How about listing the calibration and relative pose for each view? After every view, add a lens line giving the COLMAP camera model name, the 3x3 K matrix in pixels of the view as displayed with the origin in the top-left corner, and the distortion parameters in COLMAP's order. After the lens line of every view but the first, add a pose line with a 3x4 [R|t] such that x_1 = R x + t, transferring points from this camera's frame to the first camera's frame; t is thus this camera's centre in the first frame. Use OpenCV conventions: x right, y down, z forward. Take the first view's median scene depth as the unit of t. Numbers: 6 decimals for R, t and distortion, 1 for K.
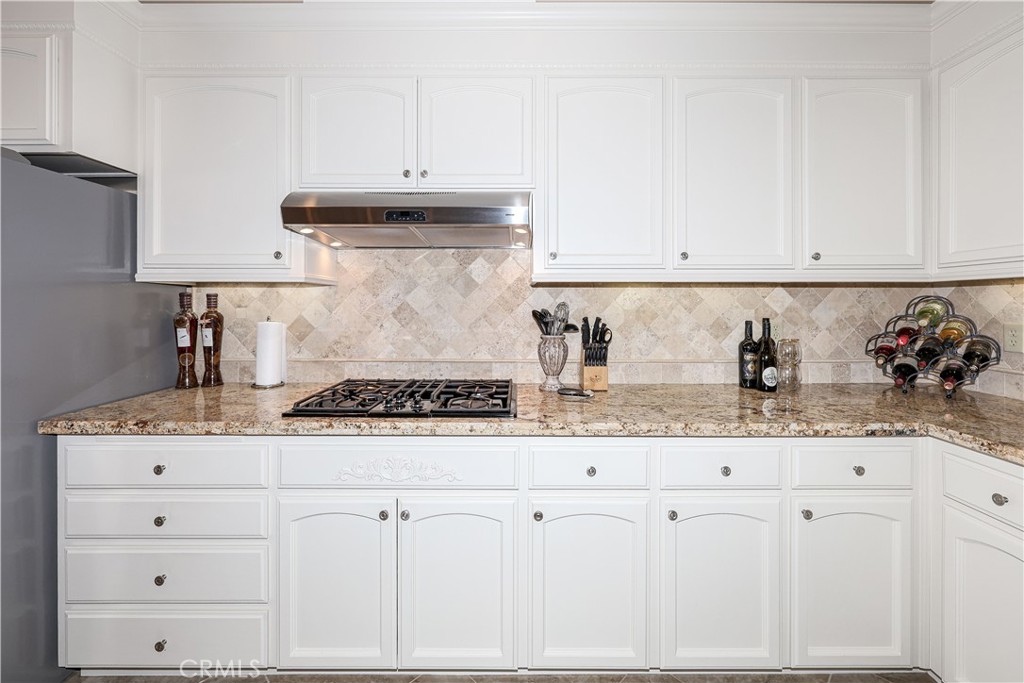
lens RADIAL K [[425.8, 0, 518.5], [0, 425.8, 305.7], [0, 0, 1]] dist [0.000392, -0.000056]
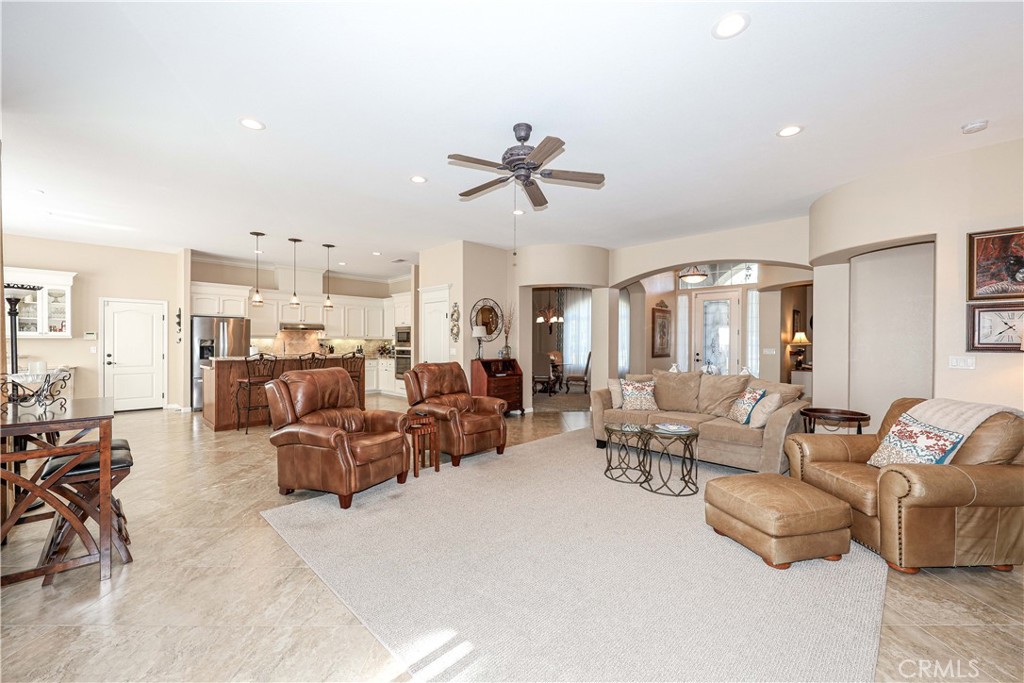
lens RADIAL K [[406.0, 0, 507.1], [0, 406.0, 344.2], [0, 0, 1]] dist [0.000020, 0.000078]
pose [[0.709550, -0.002309, 0.704651, -1.915778], [0.001204, 0.999997, 0.002065, 0.007215], [-0.704654, -0.000617, 0.709551, -4.362510]]
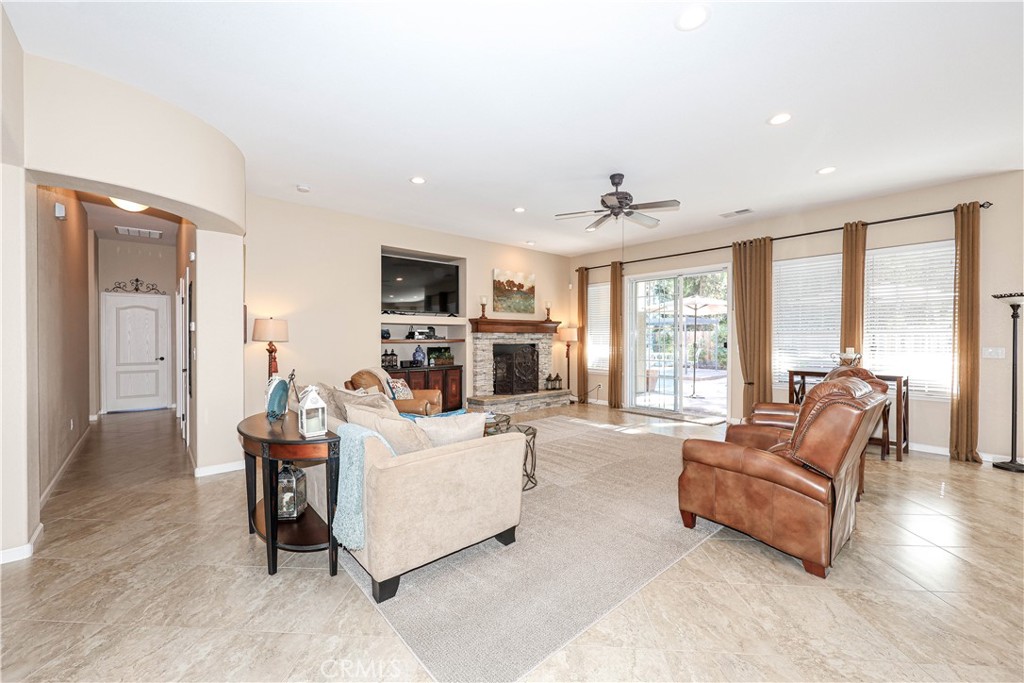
lens RADIAL K [[409.5, 0, 510.7], [0, 409.5, 338.7], [0, 0, 1]] dist [-0.002206, 0.000016]
pose [[-0.751419, 0.001840, -0.659823, 1.265657], [-0.006085, 0.999934, 0.009719, -0.003123], [0.659798, 0.011318, -0.751358, -1.894419]]
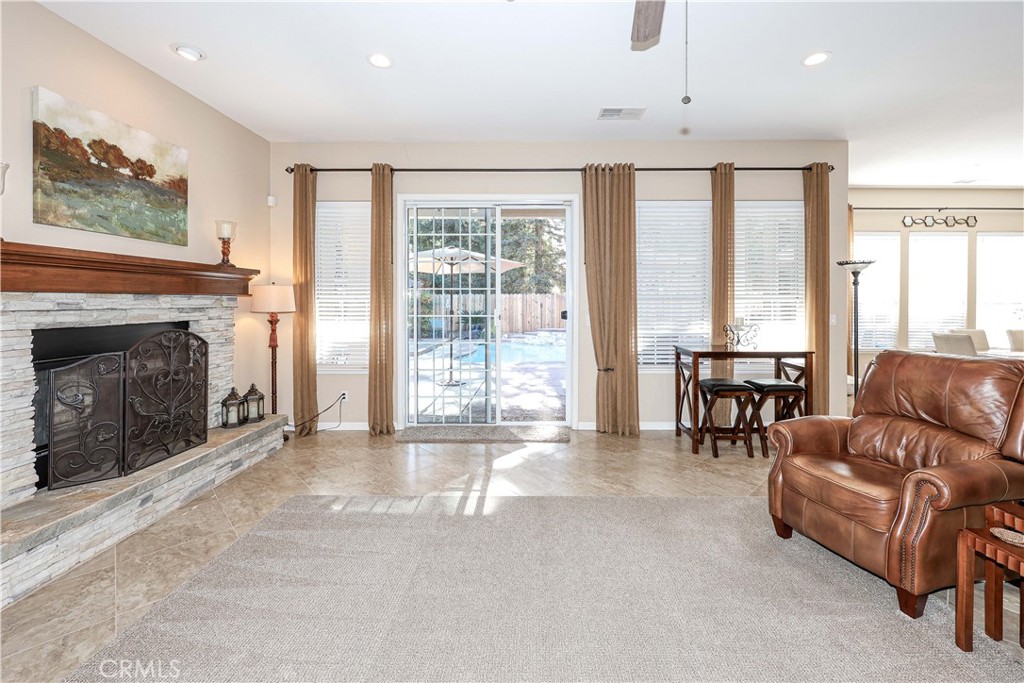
lens RADIAL K [[425.8, 0, 536.5], [0, 425.8, 301.5], [0, 0, 1]] dist [0.003252, 0.000203]
pose [[-0.000272, 0.003705, -0.999993, 0.079794], [-0.009855, 0.999945, 0.003707, -0.011909], [0.999951, 0.009855, -0.000236, -3.450342]]
